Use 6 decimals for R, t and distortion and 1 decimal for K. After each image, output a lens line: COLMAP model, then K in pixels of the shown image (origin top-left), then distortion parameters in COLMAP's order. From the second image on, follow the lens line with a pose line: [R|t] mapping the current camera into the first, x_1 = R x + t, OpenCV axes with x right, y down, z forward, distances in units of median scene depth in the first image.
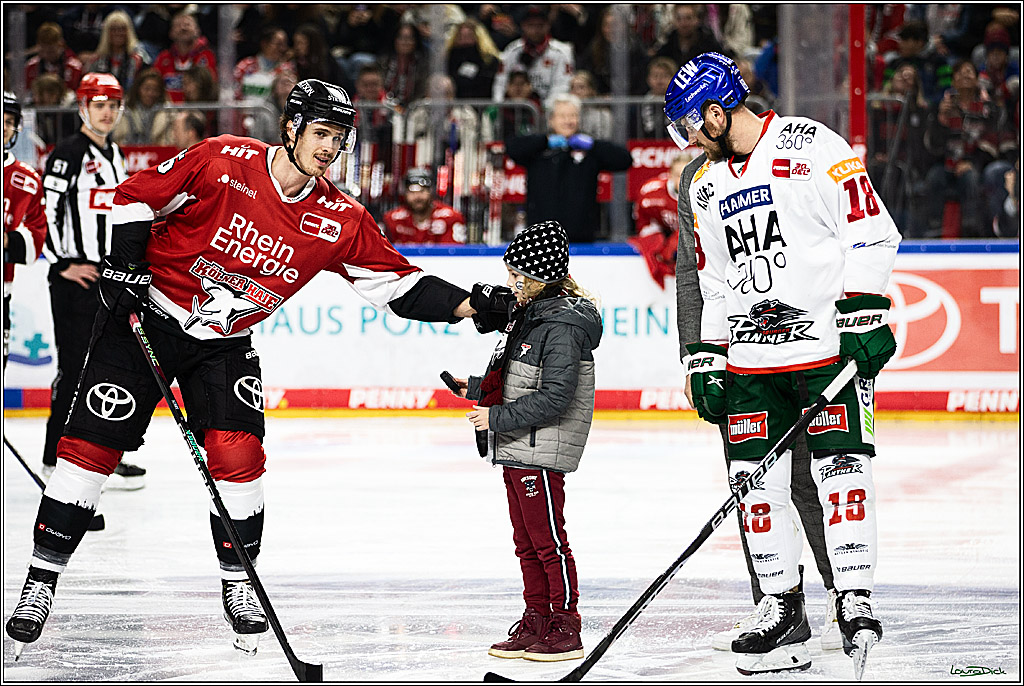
lens RADIAL K [[4255.2, 0, 513.3], [0, 4255.2, 344.9], [0, 0, 1]] dist [1.509550, 0.000000]
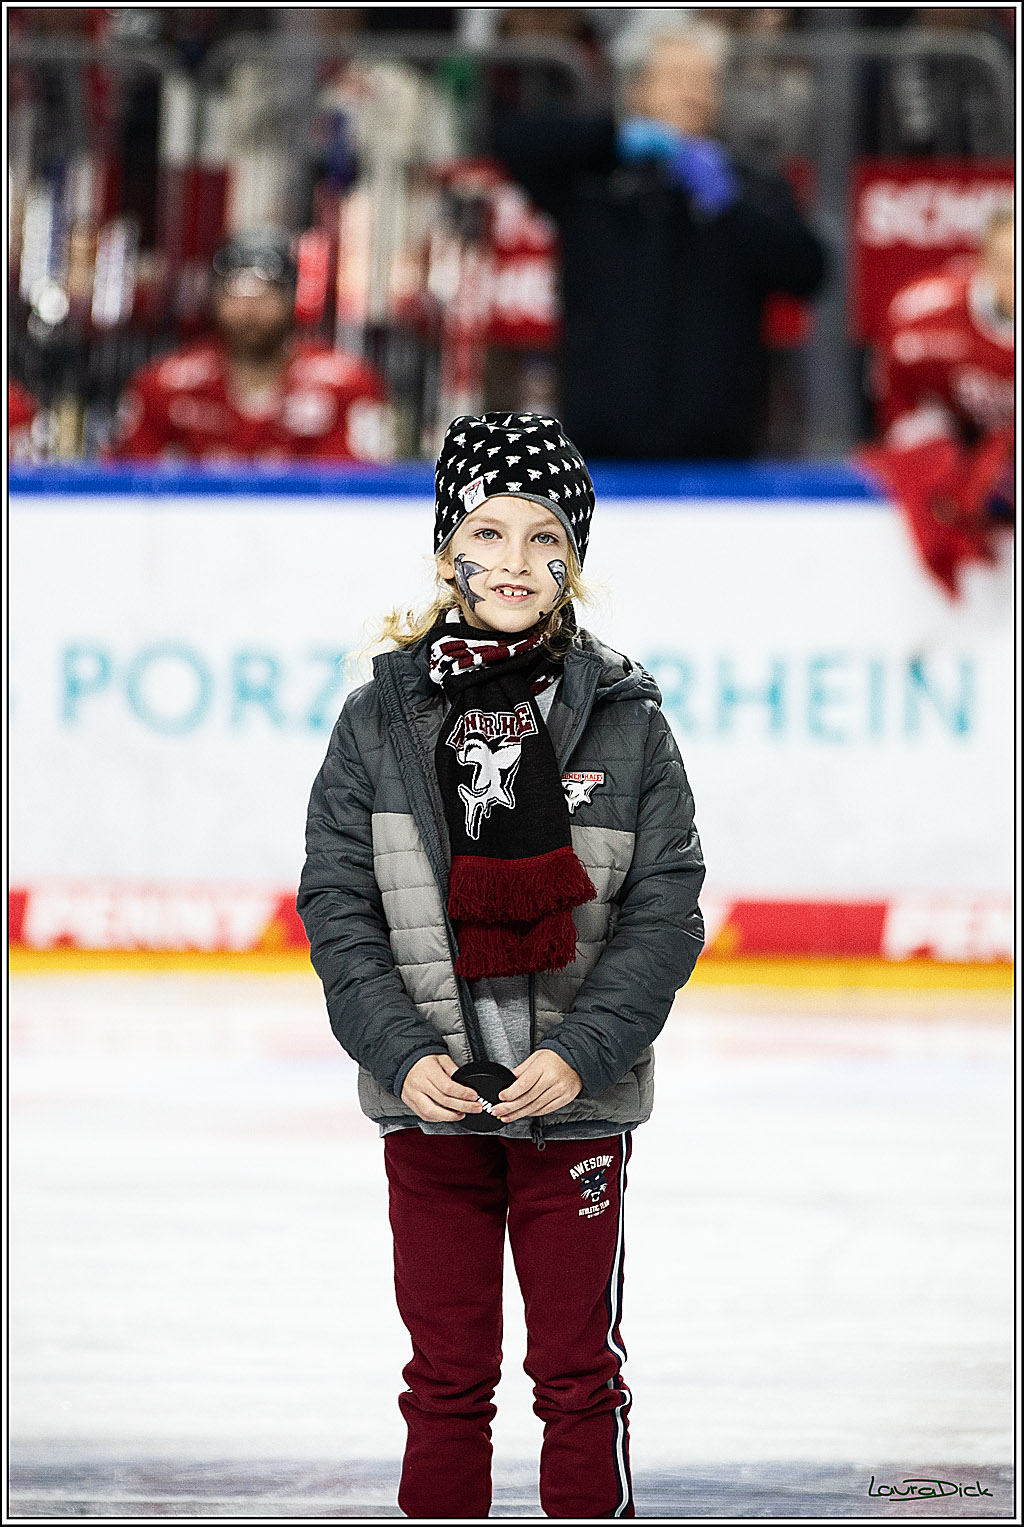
lens RADIAL K [[9725.8, 0, 511.0], [0, 9725.8, 761.1], [0, 0, 1]] dist [0.902855, 0.000000]
pose [[0.999897, 0.010323, 0.010018, -0.007860], [-0.010386, 0.999926, 0.006330, -0.005103], [-0.009952, -0.006433, 0.999930, 0.225983]]
